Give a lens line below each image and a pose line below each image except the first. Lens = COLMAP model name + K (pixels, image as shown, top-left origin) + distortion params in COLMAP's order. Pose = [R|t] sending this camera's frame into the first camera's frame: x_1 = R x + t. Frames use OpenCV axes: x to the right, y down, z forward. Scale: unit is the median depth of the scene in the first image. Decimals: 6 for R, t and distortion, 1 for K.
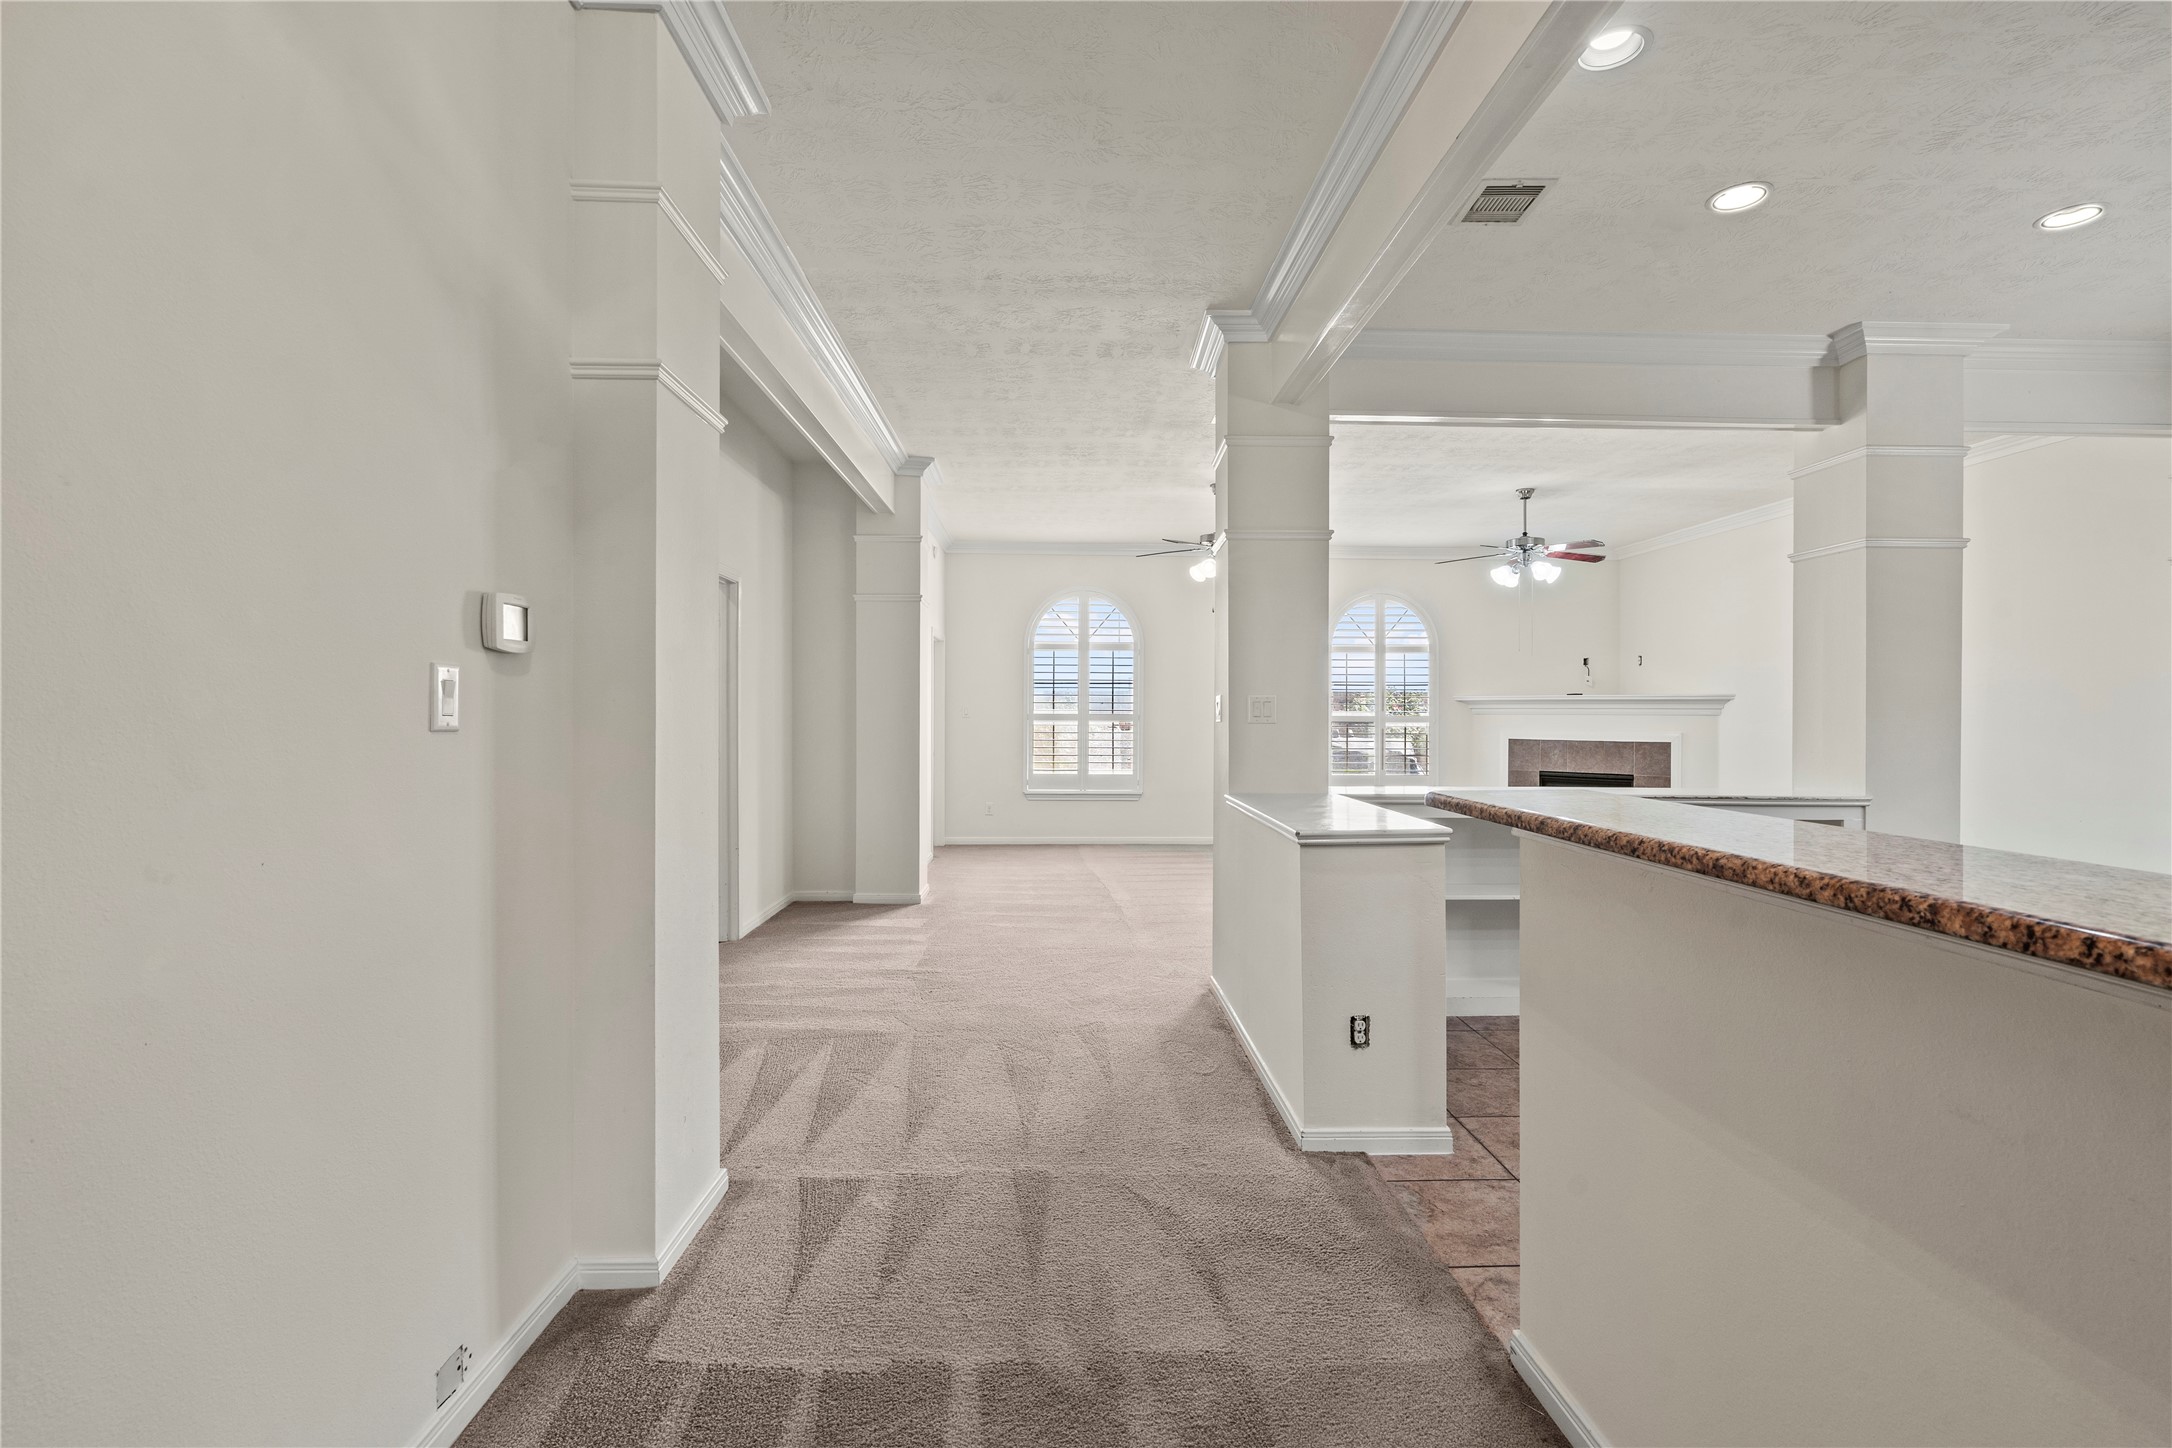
lens RADIAL K [[988.2, 0, 1087.6], [0, 988.2, 712.2], [0, 0, 1]] dist [-0.001997, 0.000511]
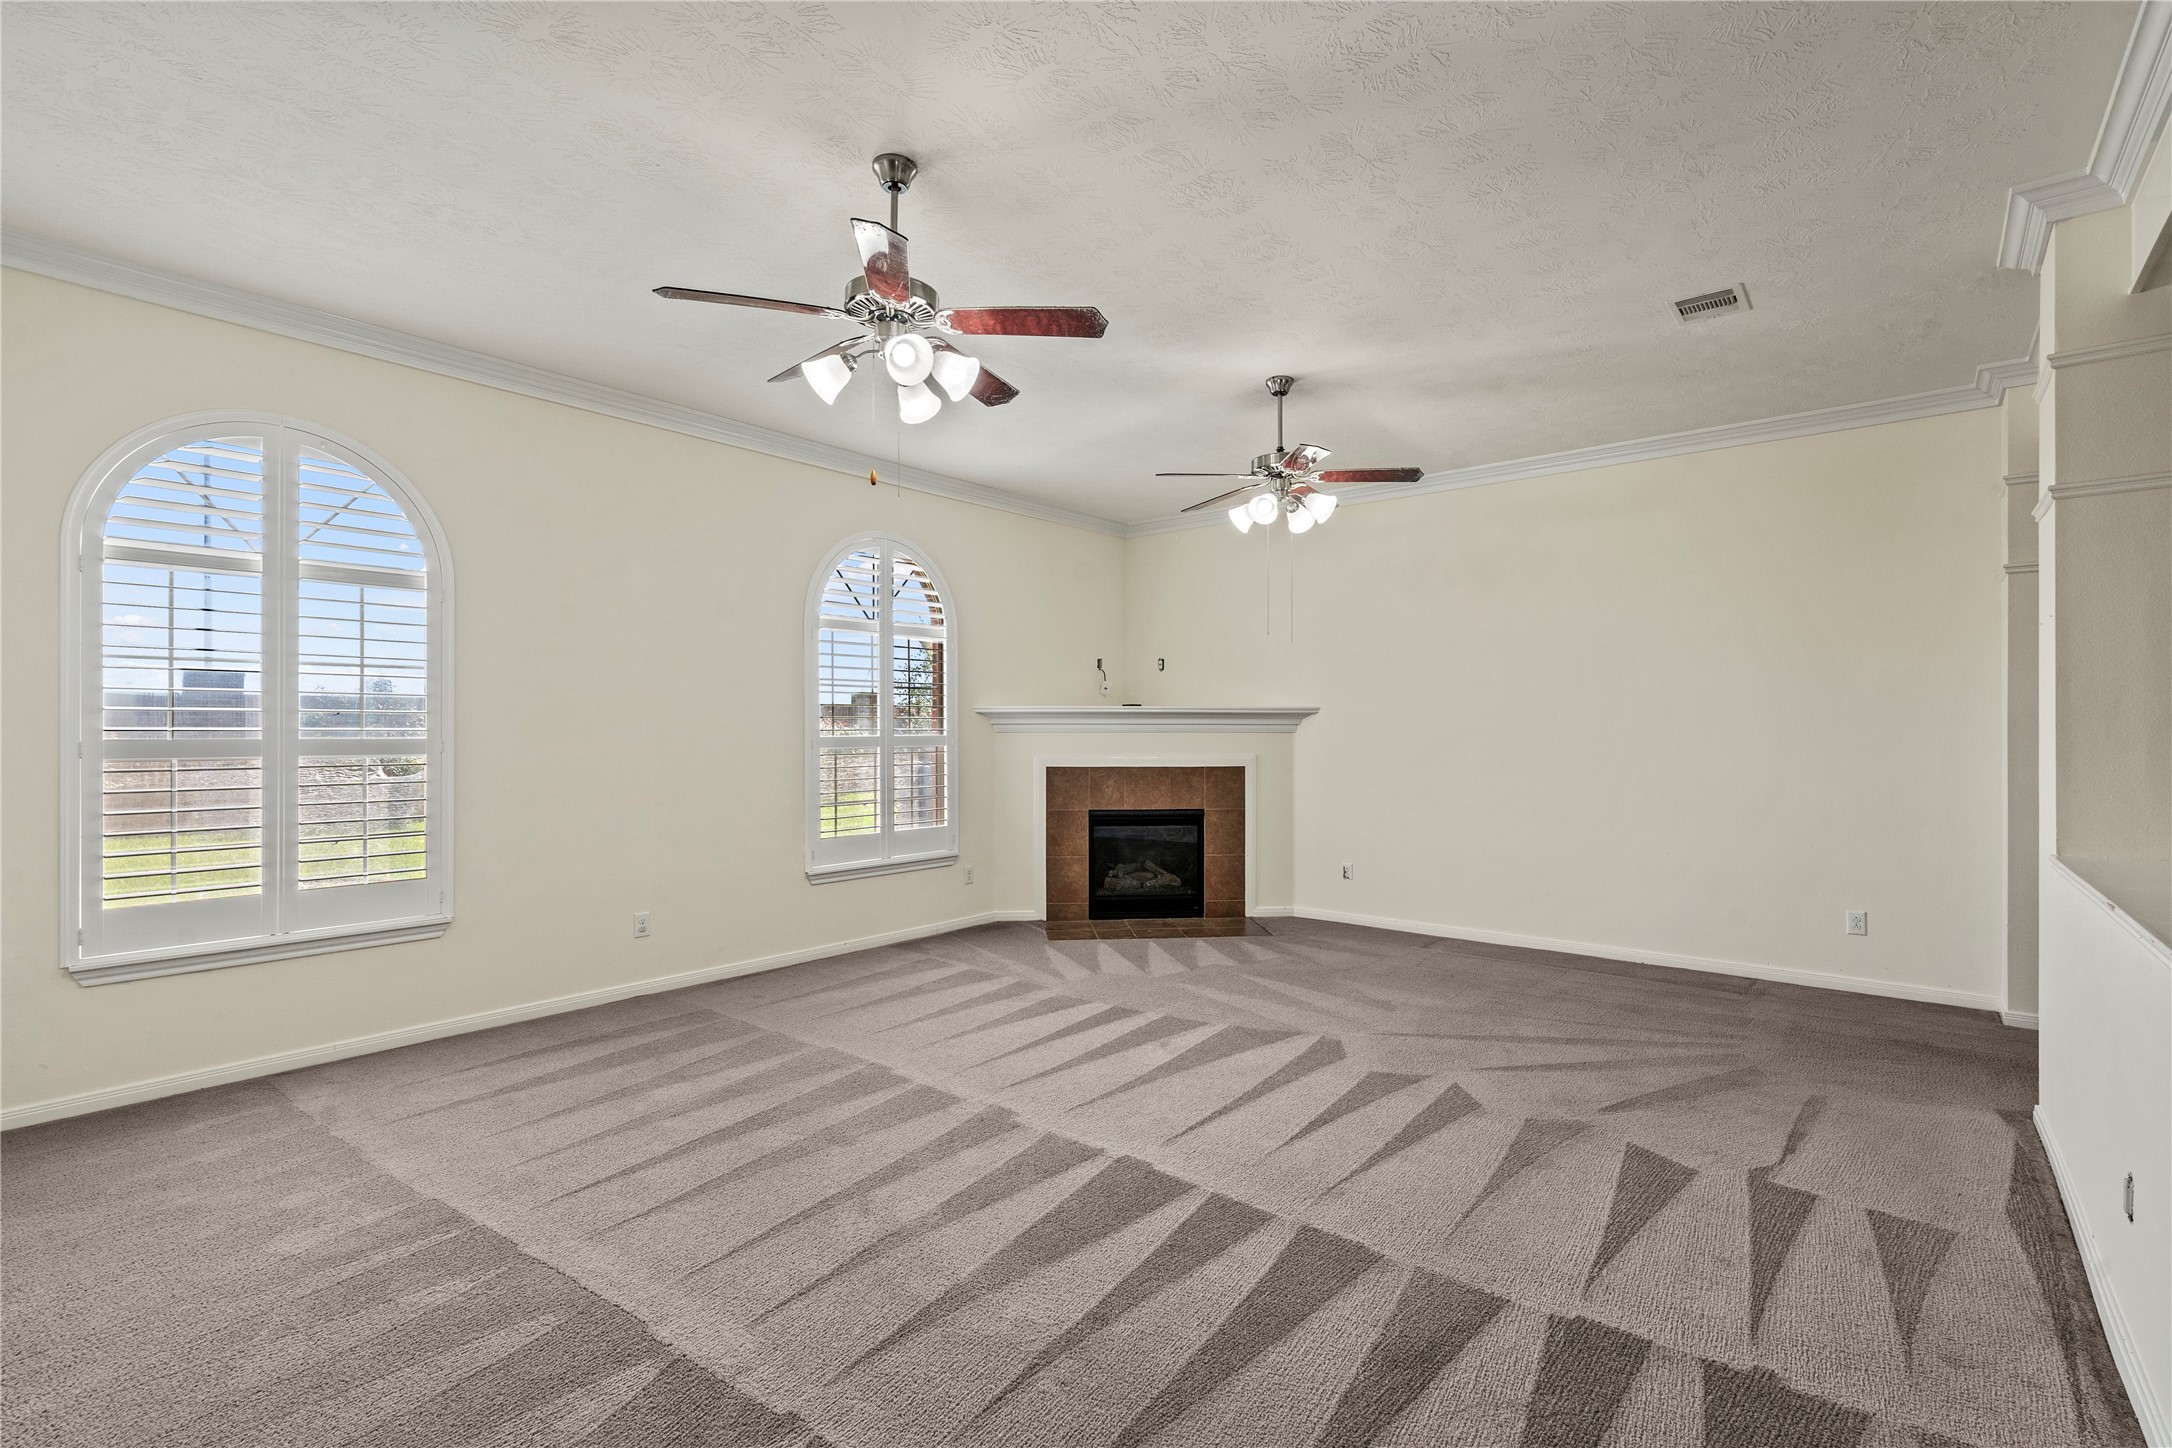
lens RADIAL K [[988.2, 0, 1079.7], [0, 988.2, 729.5], [0, 0, 1]] dist [-0.001997, 0.000511]
pose [[0.660269, -0.005377, 0.751010, -0.097099], [0.002840, 0.999985, 0.004662, -0.003336], [-0.751024, -0.000945, 0.660274, 0.547810]]
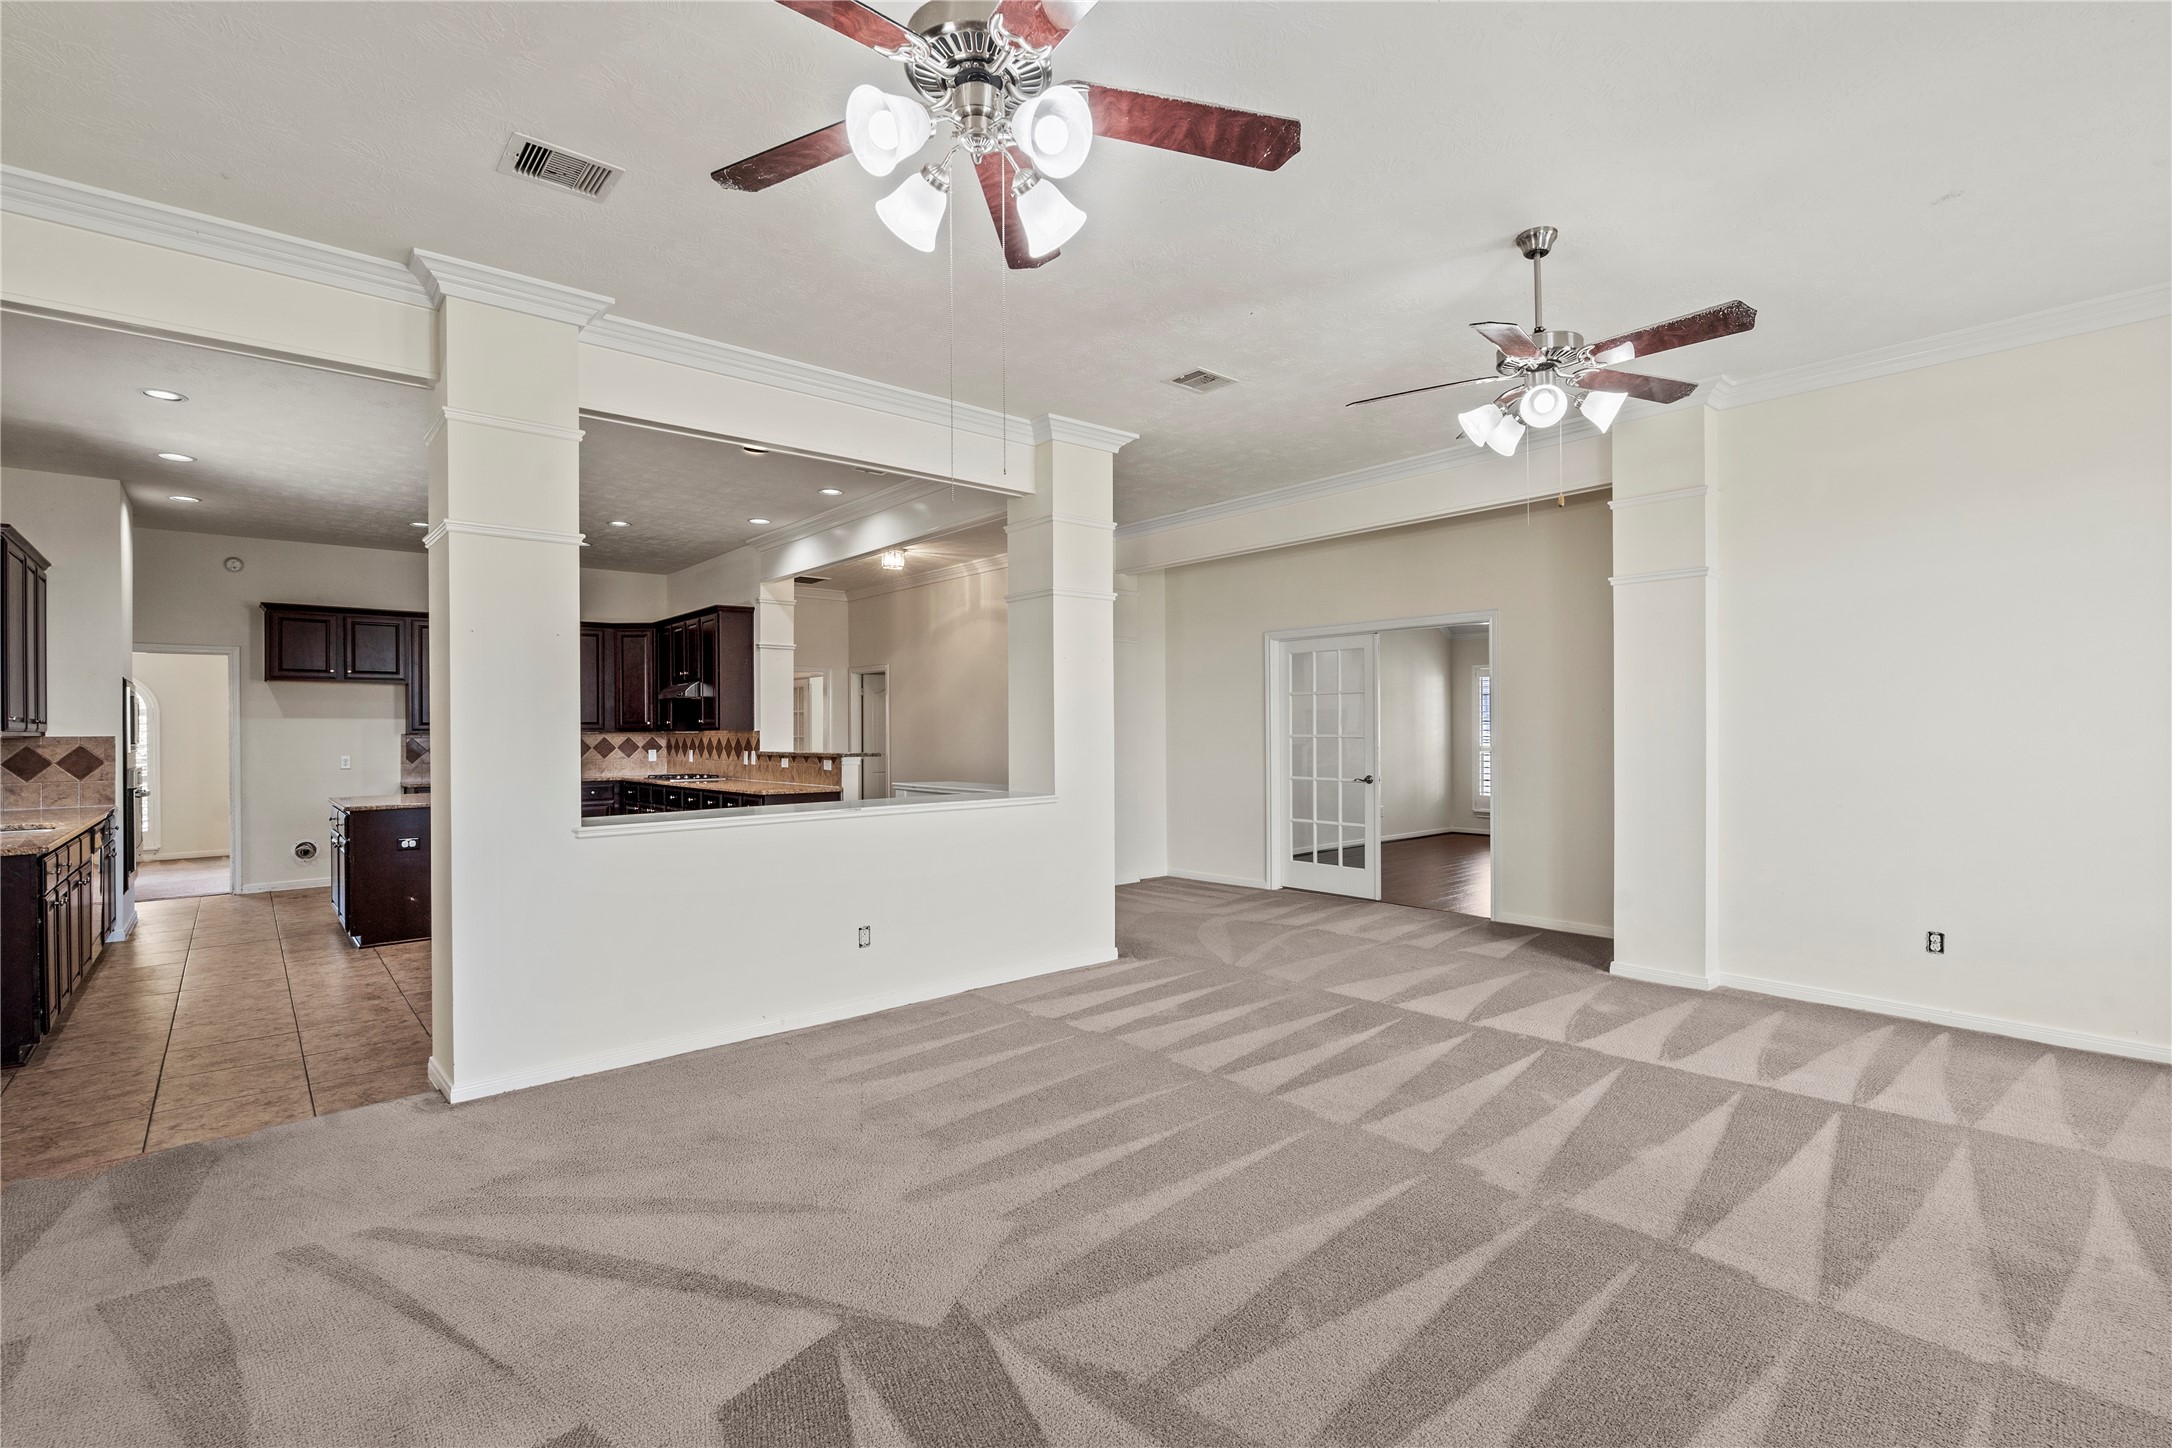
lens RADIAL K [[988.2, 0, 1081.4], [0, 988.2, 721.8], [0, 0, 1]] dist [-0.001997, 0.000511]
pose [[-0.776116, -0.001296, -0.630588, 0.463757], [0.006129, 0.999935, -0.009597, 0.001482], [0.630560, -0.011313, -0.776058, 0.976920]]
